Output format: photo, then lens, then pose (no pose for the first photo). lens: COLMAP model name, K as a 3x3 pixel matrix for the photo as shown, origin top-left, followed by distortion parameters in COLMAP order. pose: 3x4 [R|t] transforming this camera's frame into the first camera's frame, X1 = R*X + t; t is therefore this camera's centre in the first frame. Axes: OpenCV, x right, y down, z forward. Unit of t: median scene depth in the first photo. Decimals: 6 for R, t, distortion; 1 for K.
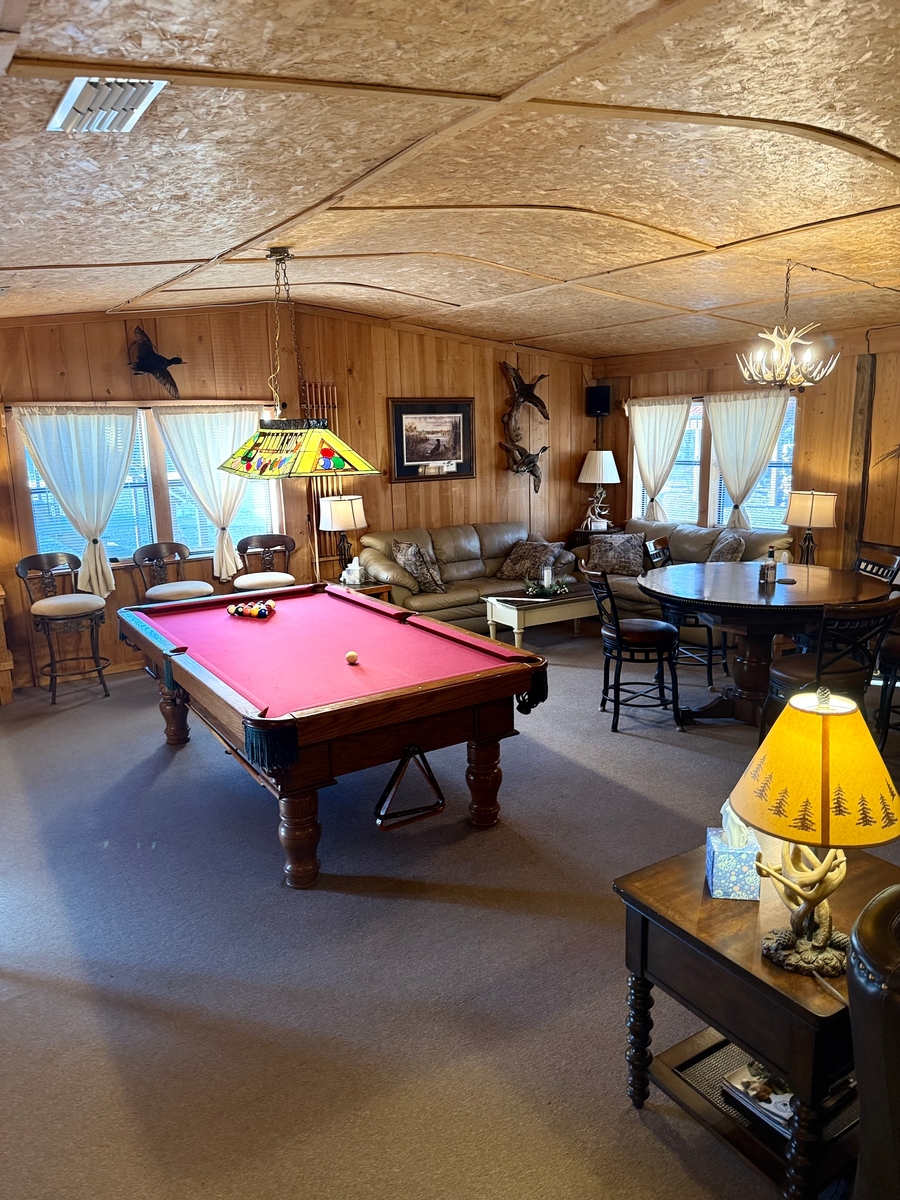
lens RADIAL K [[836.6, 0, 450.5], [0, 836.6, 602.0], [0, 0, 1]] dist [0.014177, -0.003785]
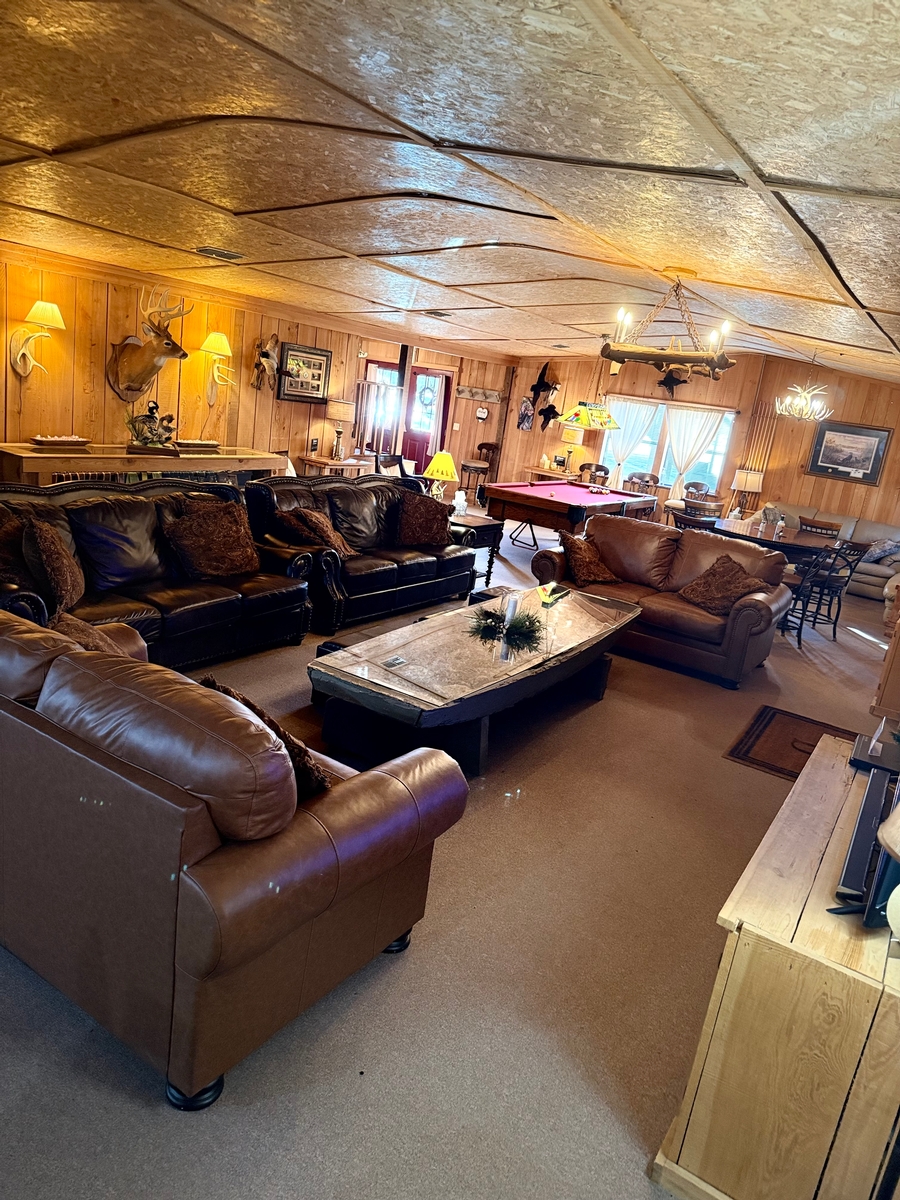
lens RADIAL K [[836.6, 0, 448.5], [0, 836.6, 596.0], [0, 0, 1]] dist [0.014177, -0.003785]
pose [[0.400833, 0.298059, -0.866311, 1.022203], [-0.324080, 0.930589, 0.170225, 0.010025], [0.856916, 0.212522, 0.469606, -0.196692]]
